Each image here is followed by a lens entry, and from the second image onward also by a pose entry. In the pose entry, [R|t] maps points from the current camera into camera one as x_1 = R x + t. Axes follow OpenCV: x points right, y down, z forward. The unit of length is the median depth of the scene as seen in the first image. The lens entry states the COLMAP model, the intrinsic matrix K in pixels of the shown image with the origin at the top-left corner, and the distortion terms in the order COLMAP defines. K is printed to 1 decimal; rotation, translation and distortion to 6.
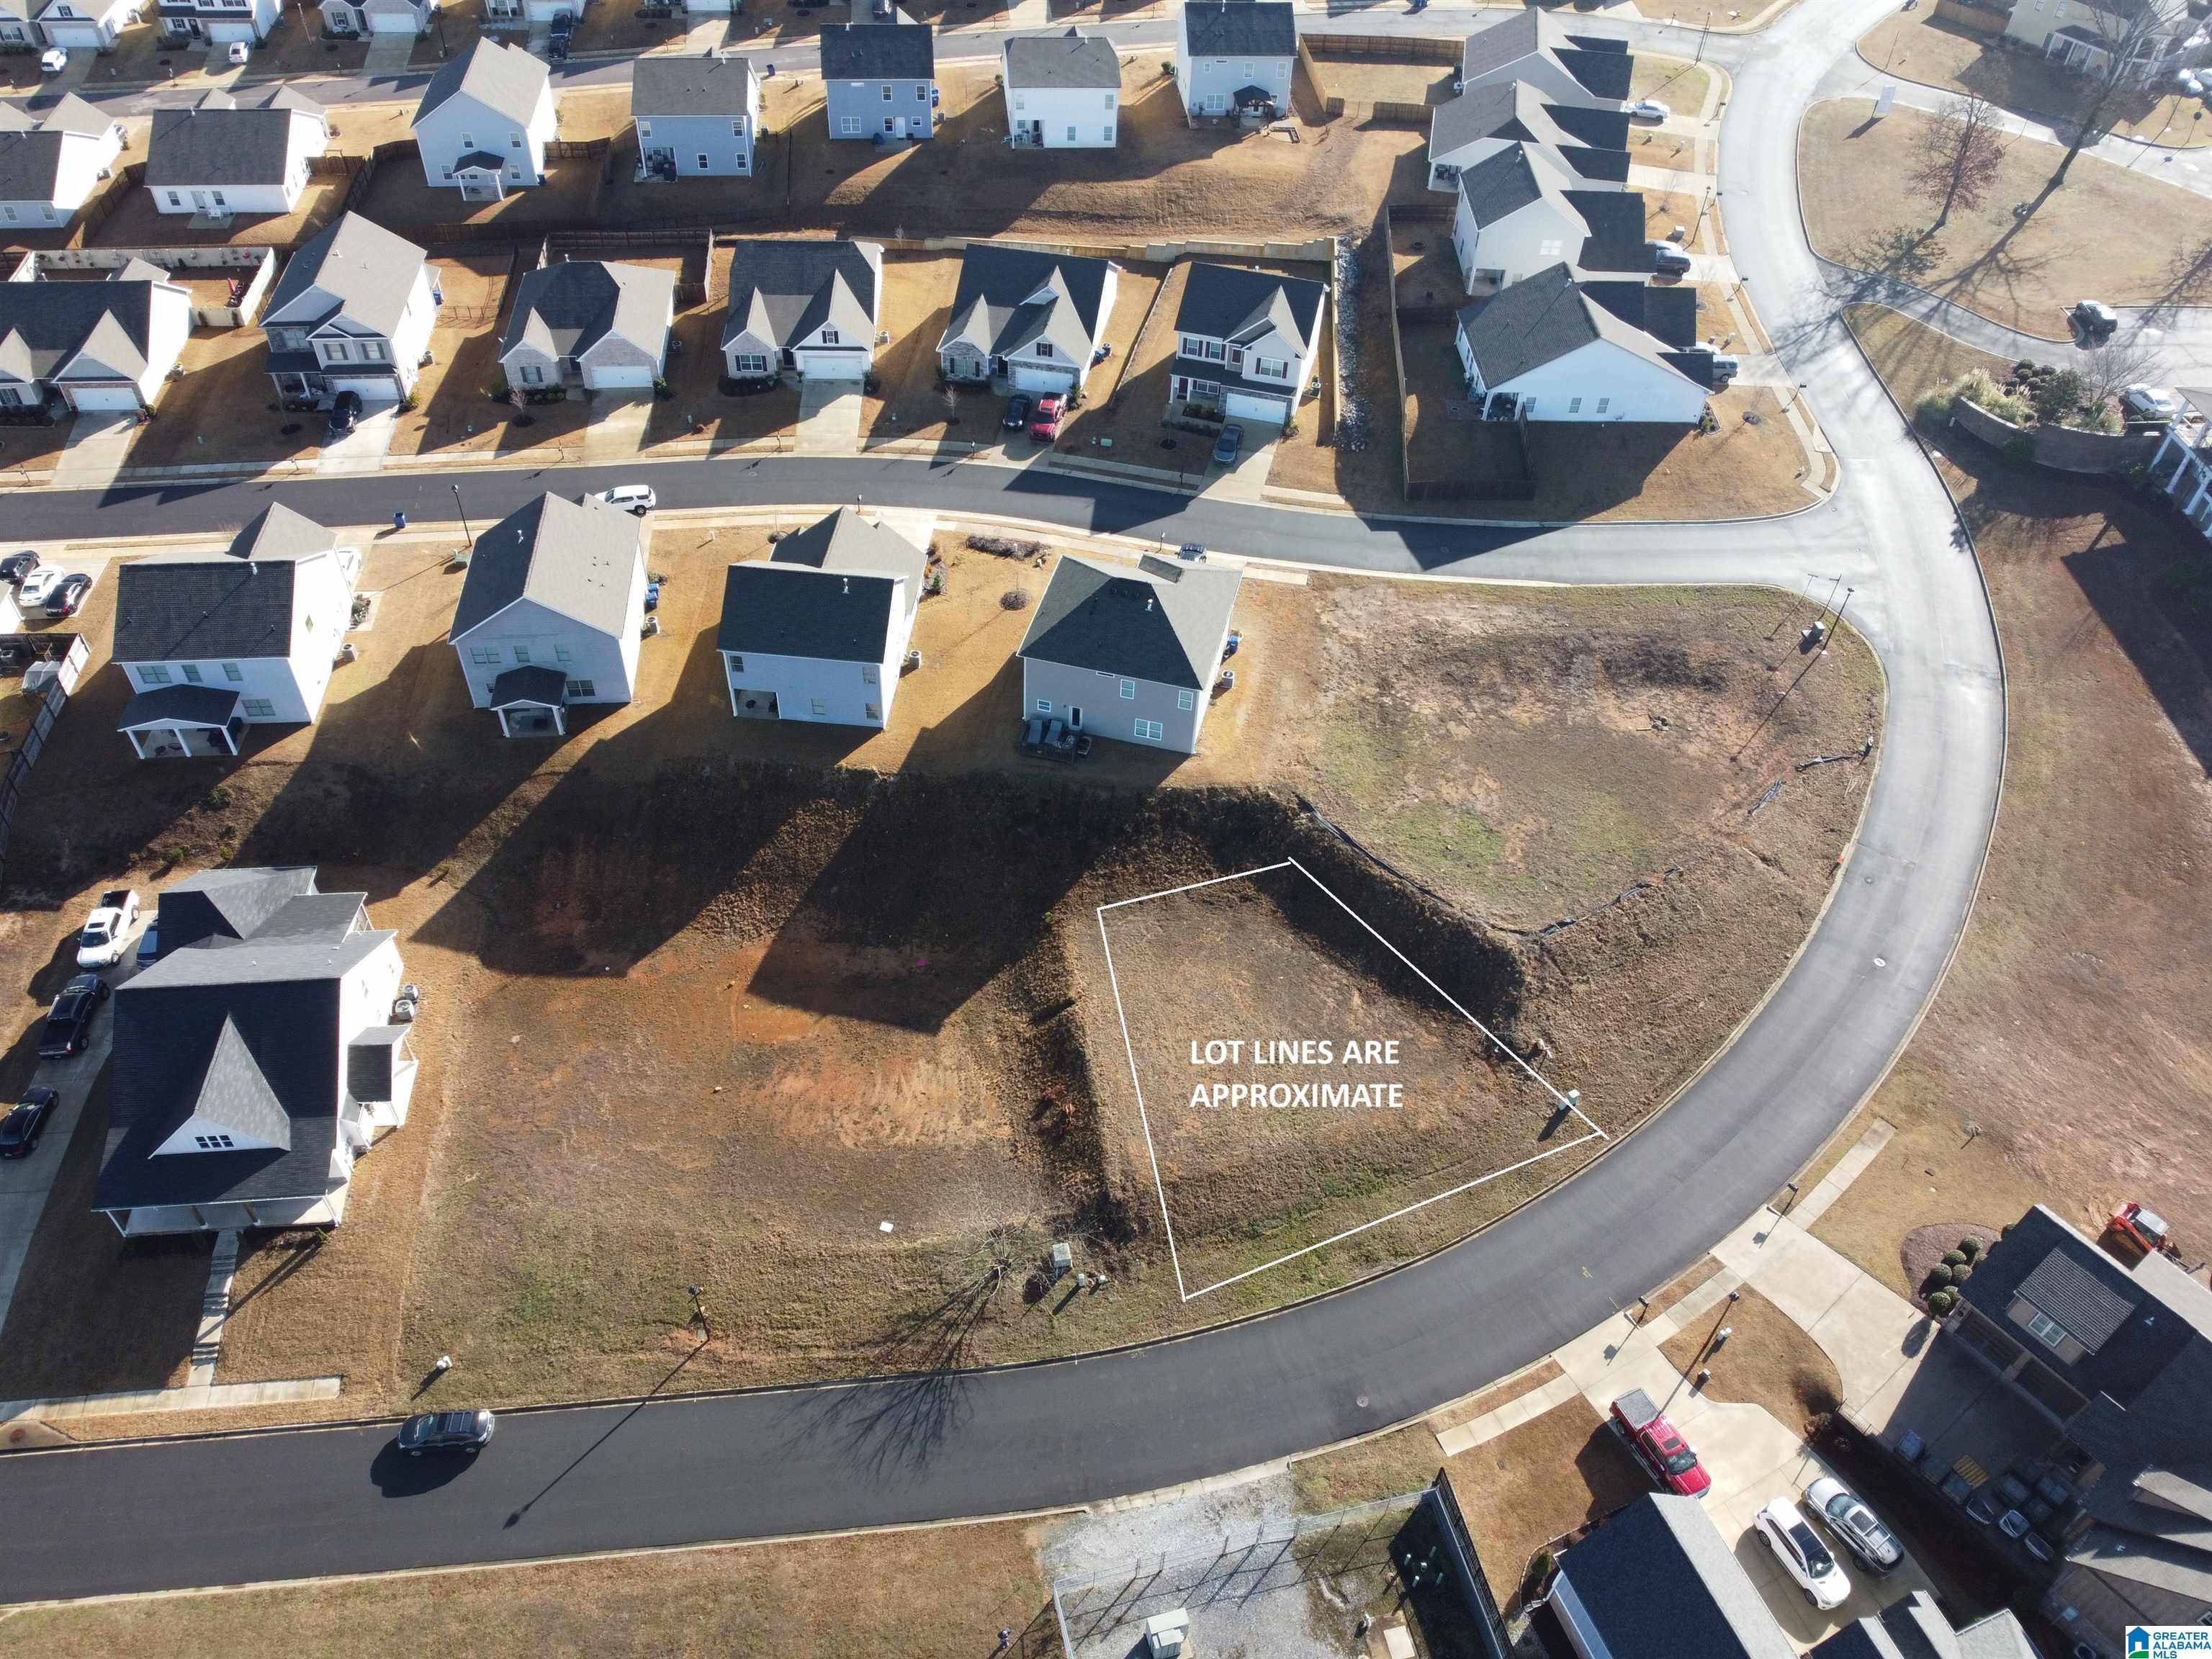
lens RADIAL K [[1669.1, 0, 1107.6], [0, 1669.1, 828.5], [0, 0, 1]] dist [0.005150, -0.007460]
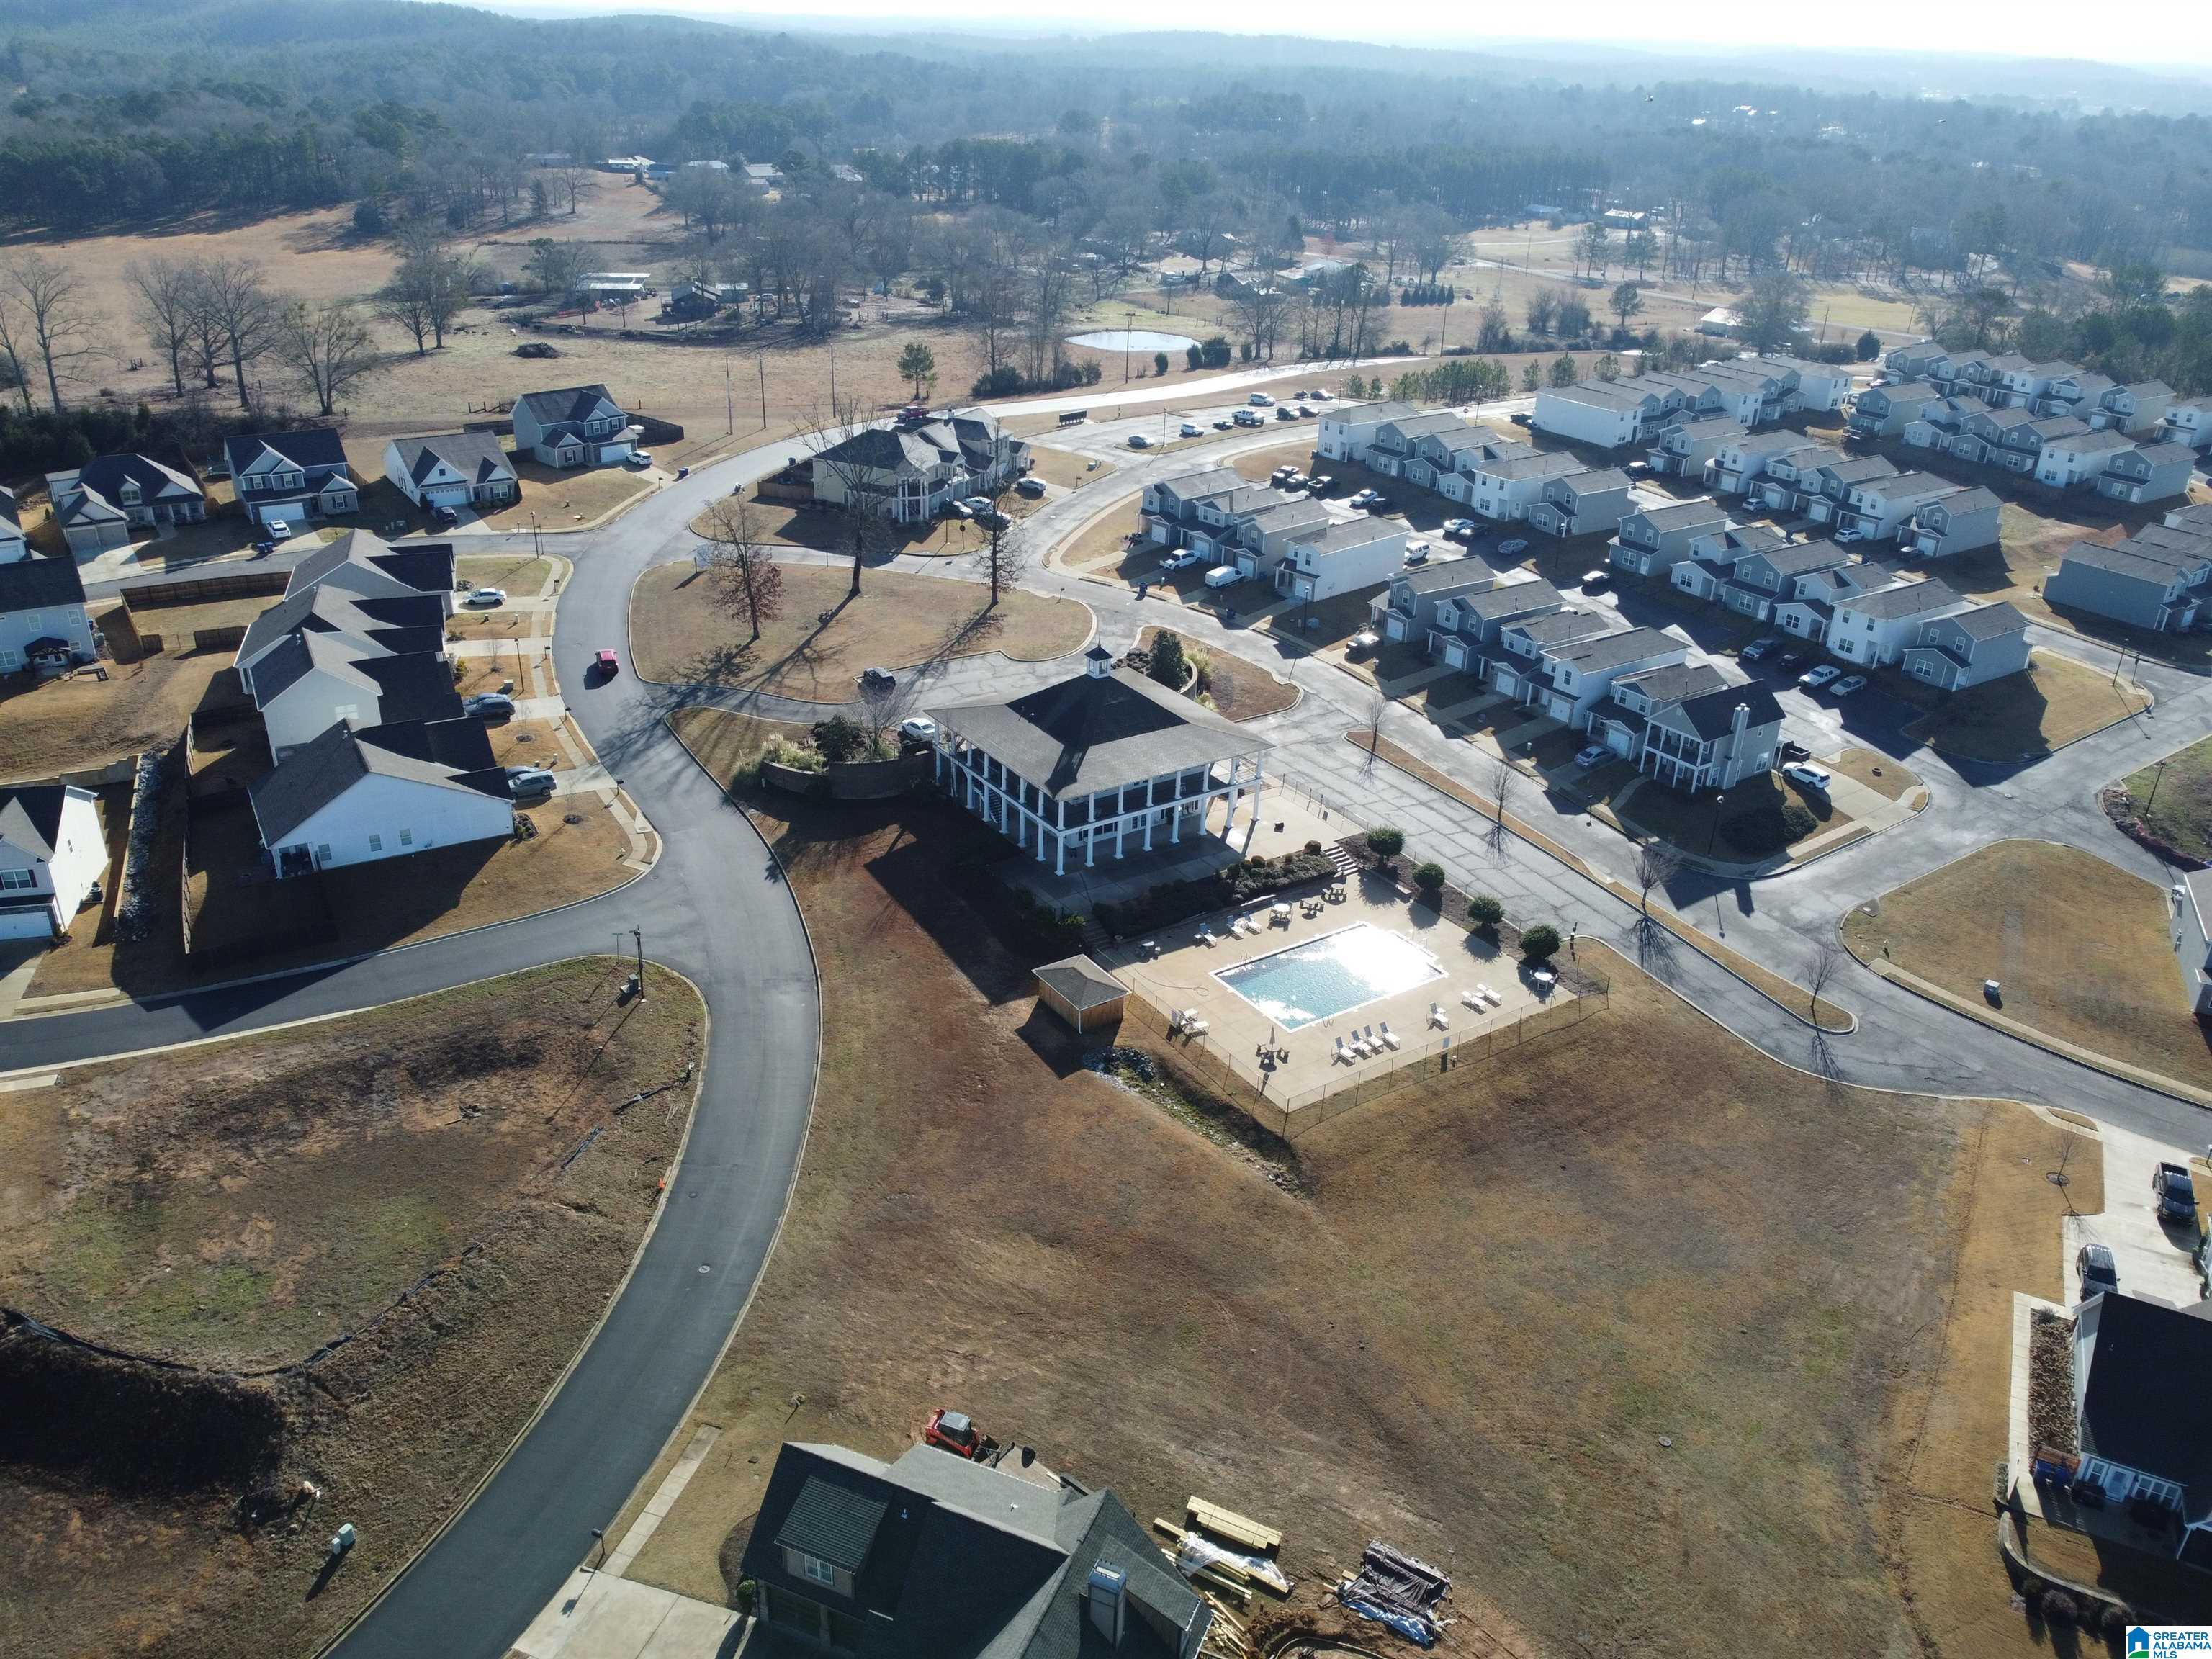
lens RADIAL K [[1669.1, 0, 1107.6], [0, 1669.1, 828.5], [0, 0, 1]] dist [0.005150, -0.007460]
pose [[0.878421, -0.215866, 0.426355, 0.285100], [0.341850, 0.907267, -0.244960, 0.150416], [-0.333940, 0.360927, 0.870756, -0.003391]]
